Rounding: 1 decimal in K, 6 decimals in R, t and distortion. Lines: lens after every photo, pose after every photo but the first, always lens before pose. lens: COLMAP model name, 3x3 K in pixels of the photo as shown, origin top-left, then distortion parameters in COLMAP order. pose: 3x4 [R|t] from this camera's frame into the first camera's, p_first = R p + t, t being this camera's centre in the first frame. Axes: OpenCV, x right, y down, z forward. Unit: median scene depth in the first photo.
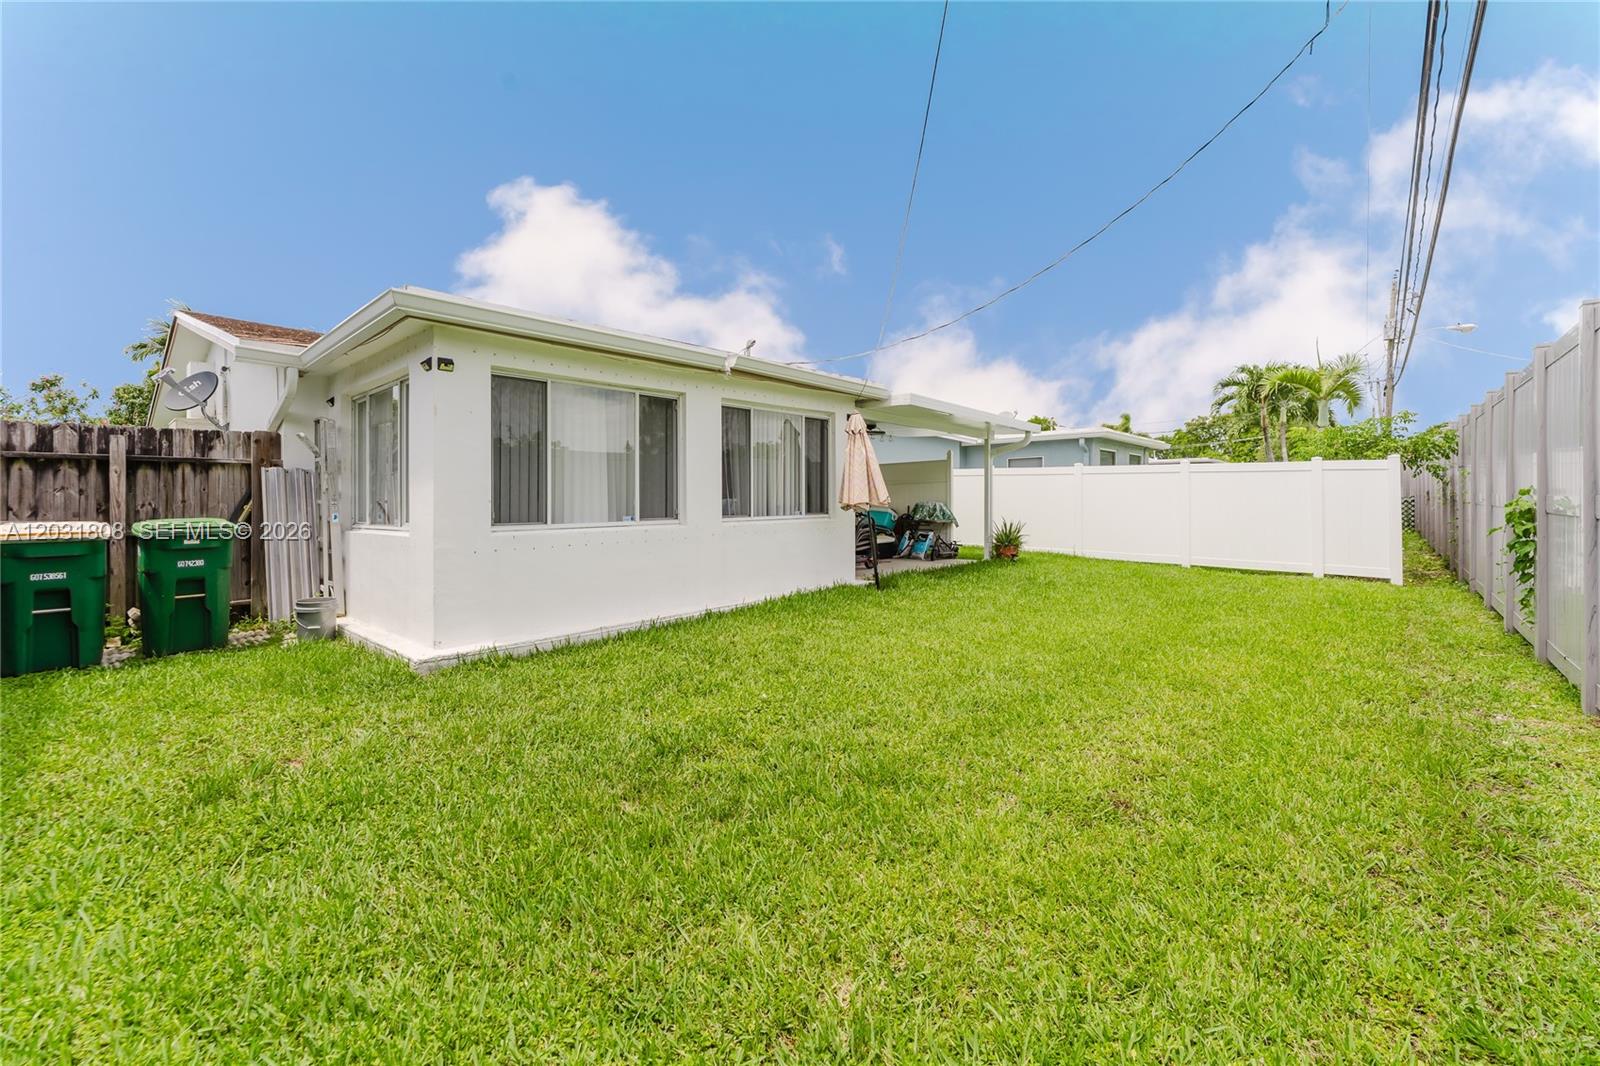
lens RADIAL K [[643.2, 0, 798.4], [0, 643.2, 496.6], [0, 0, 1]] dist [0.011487, -0.000074]
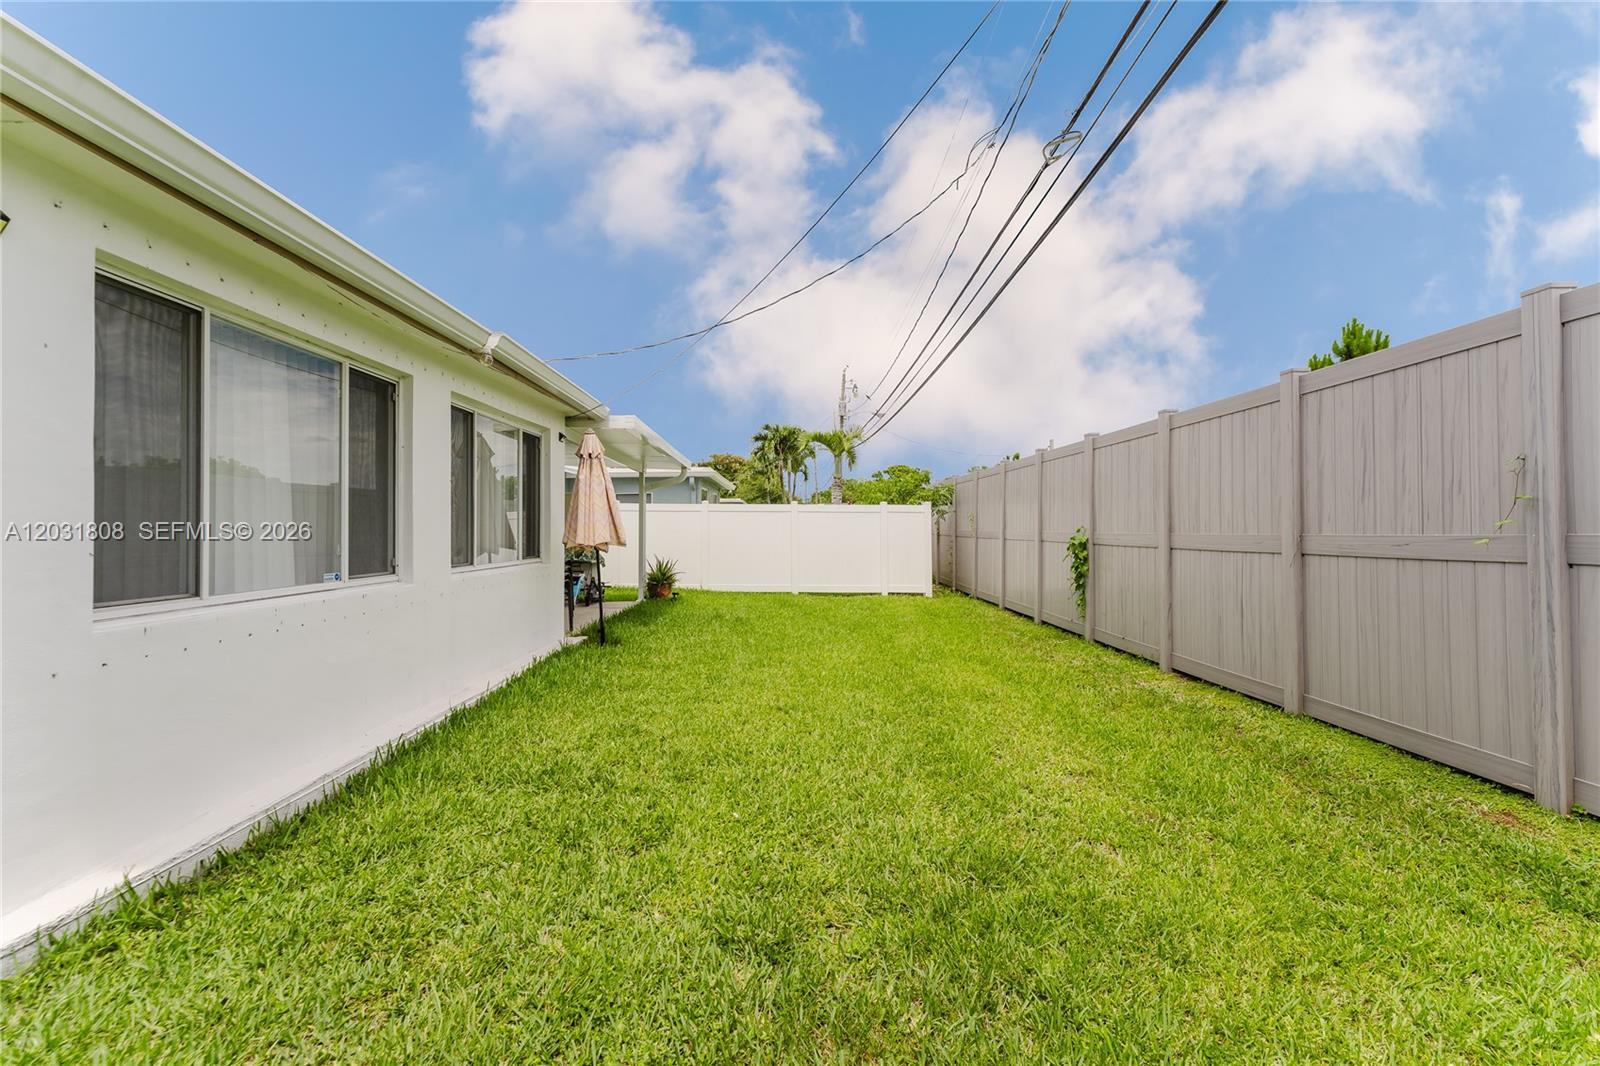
lens RADIAL K [[644.8, 0, 784.4], [0, 644.8, 523.5], [0, 0, 1]] dist [-0.001864, -0.000239]
pose [[0.748694, 0.005935, 0.662889, -0.273383], [0.002375, 0.999929, -0.011634, -0.005235], [-0.662911, 0.010285, 0.748628, 0.232844]]
